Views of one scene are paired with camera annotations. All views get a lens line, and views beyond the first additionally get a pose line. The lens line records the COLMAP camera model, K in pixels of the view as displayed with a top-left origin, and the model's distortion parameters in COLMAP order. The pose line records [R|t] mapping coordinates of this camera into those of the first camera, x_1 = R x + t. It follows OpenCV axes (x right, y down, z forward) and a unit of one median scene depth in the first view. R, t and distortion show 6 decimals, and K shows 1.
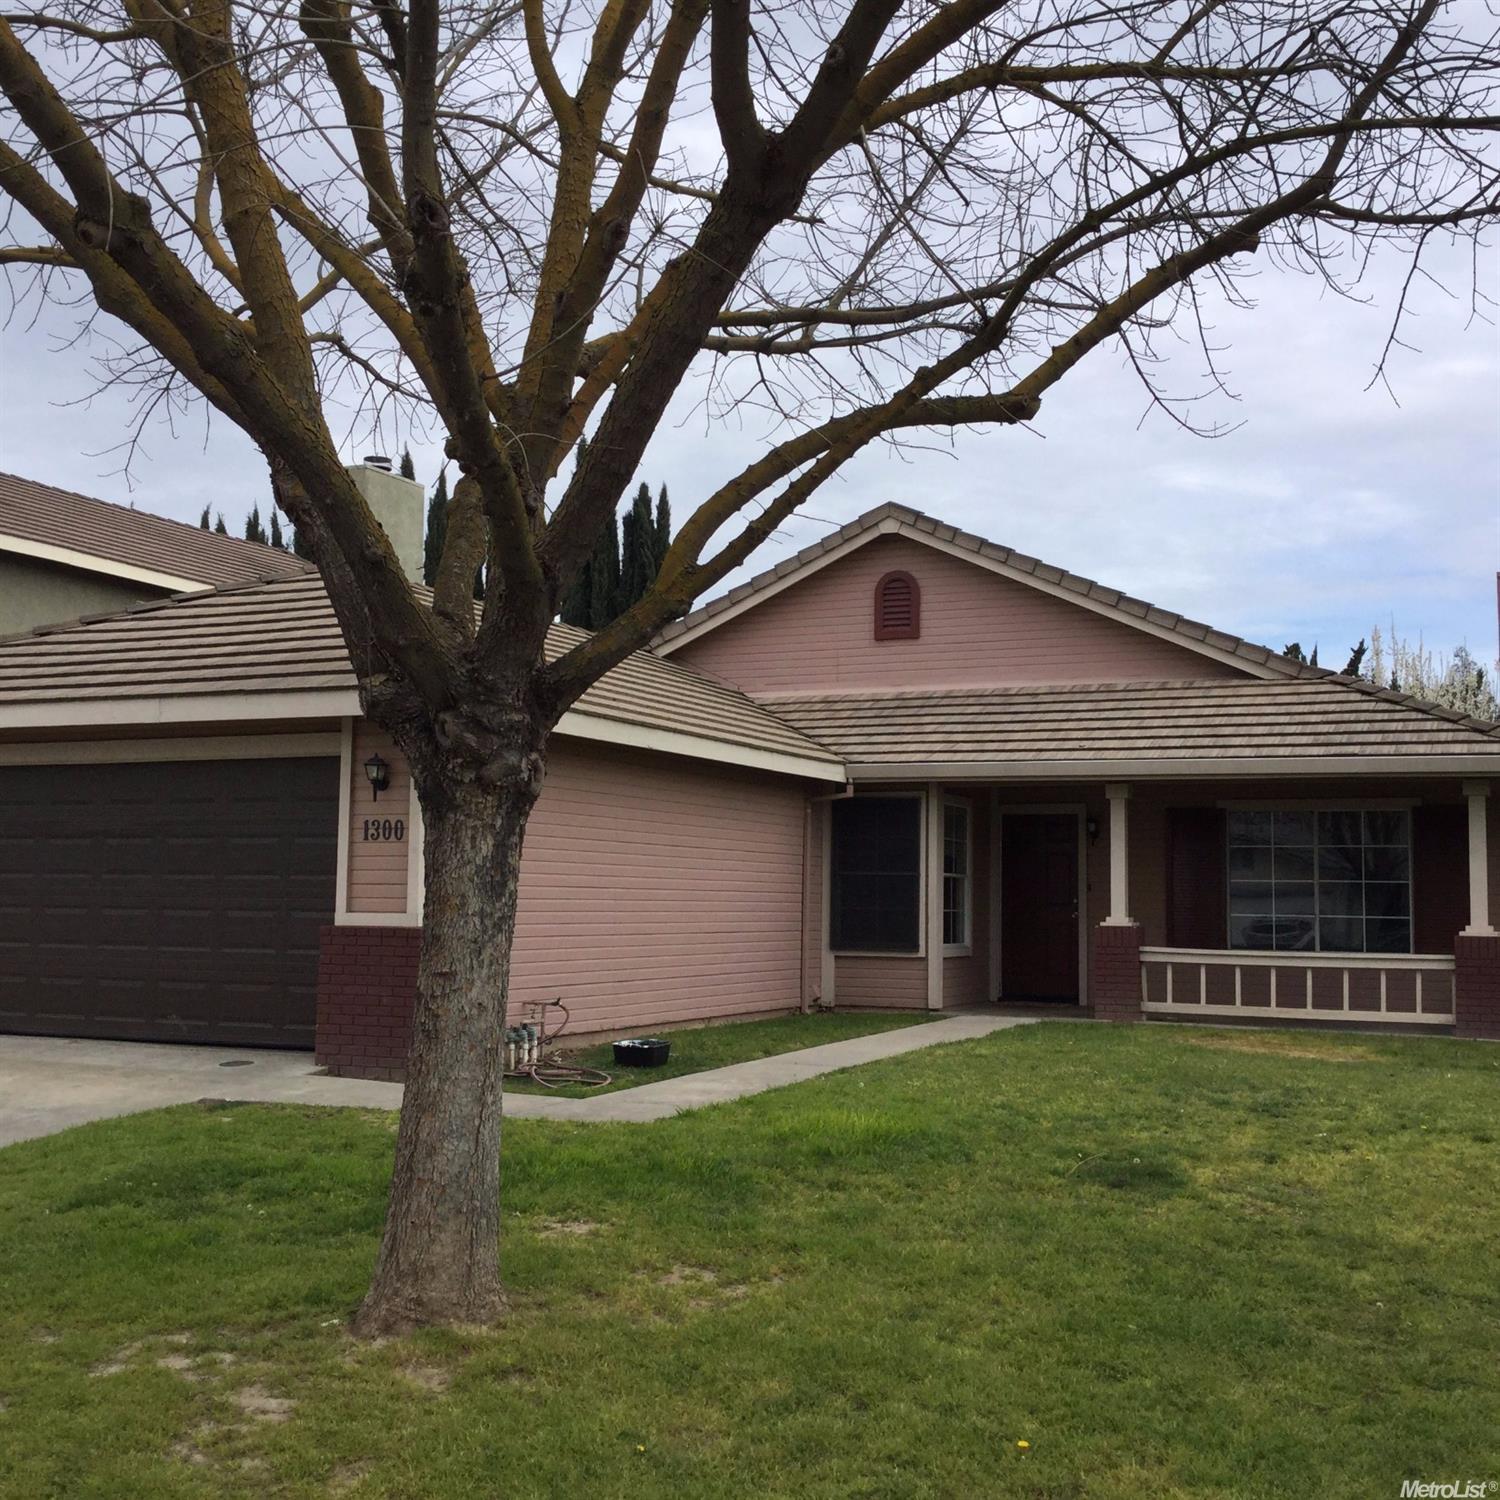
lens RADIAL K [[1782.0, 0, 749.8], [0, 1782.0, 712.1], [0, 0, 1]] dist [0.020880, 0.042883]
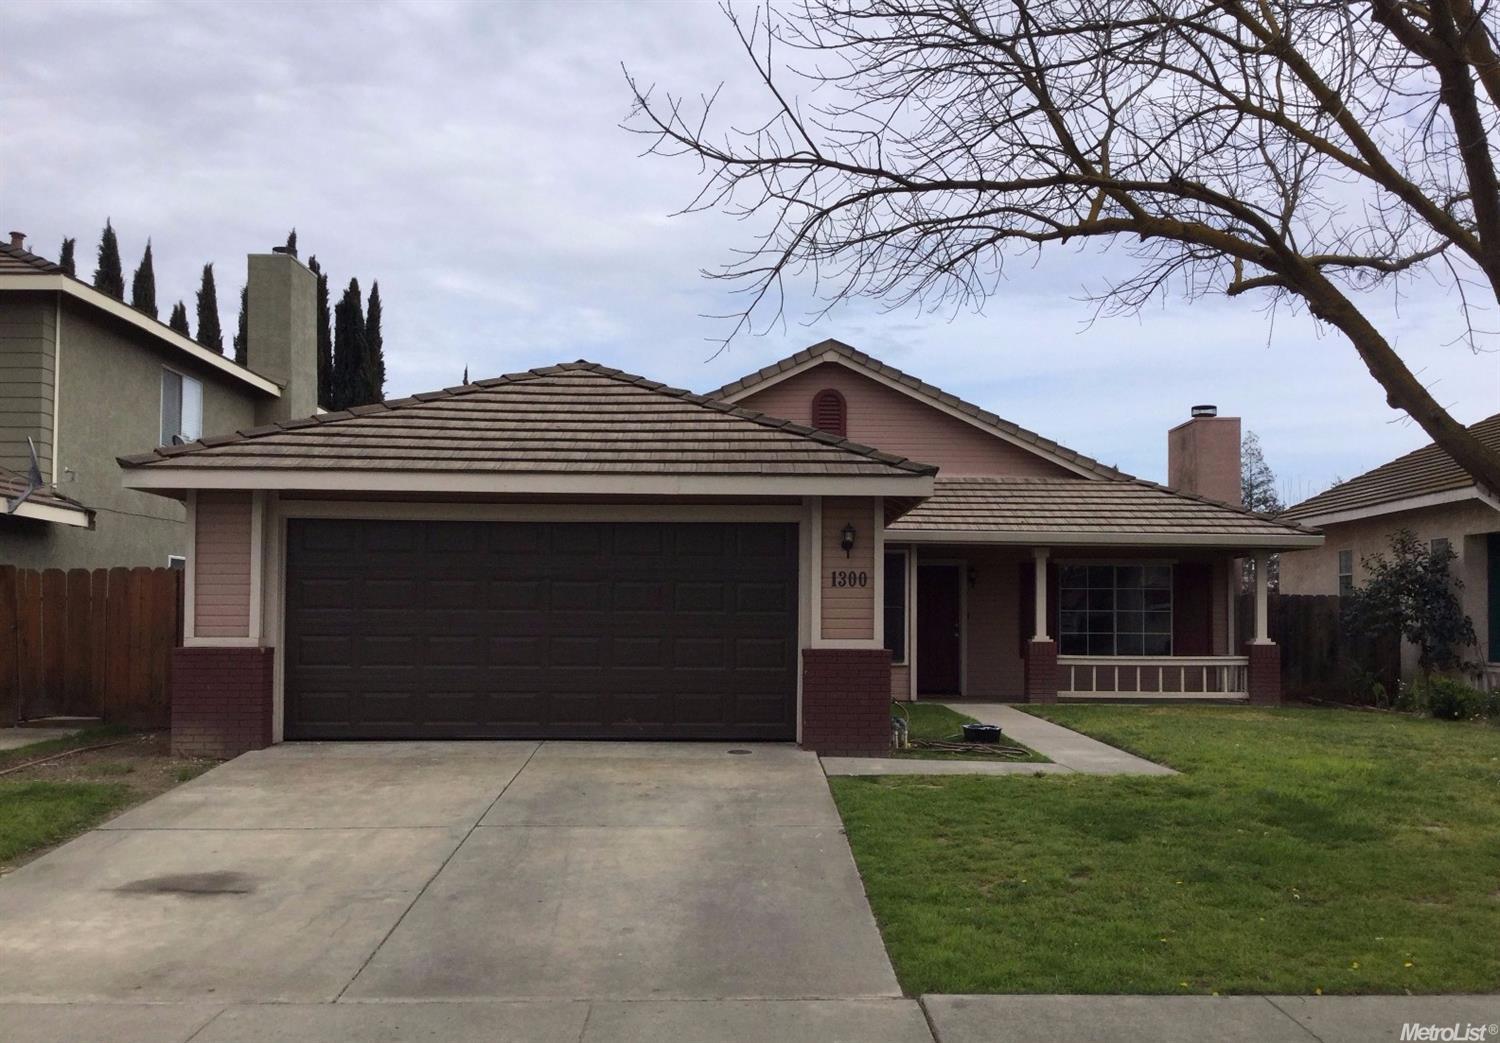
lens RADIAL K [[1416.6, 0, 750.0], [0, 1416.6, 521.5], [0, 0, 1]] dist [-0.004435, 0.009318]
pose [[0.895357, 0.026247, 0.444575, -0.512925], [-0.042591, 0.998733, 0.026814, -0.003066], [-0.443308, -0.042943, 0.895340, 0.037097]]
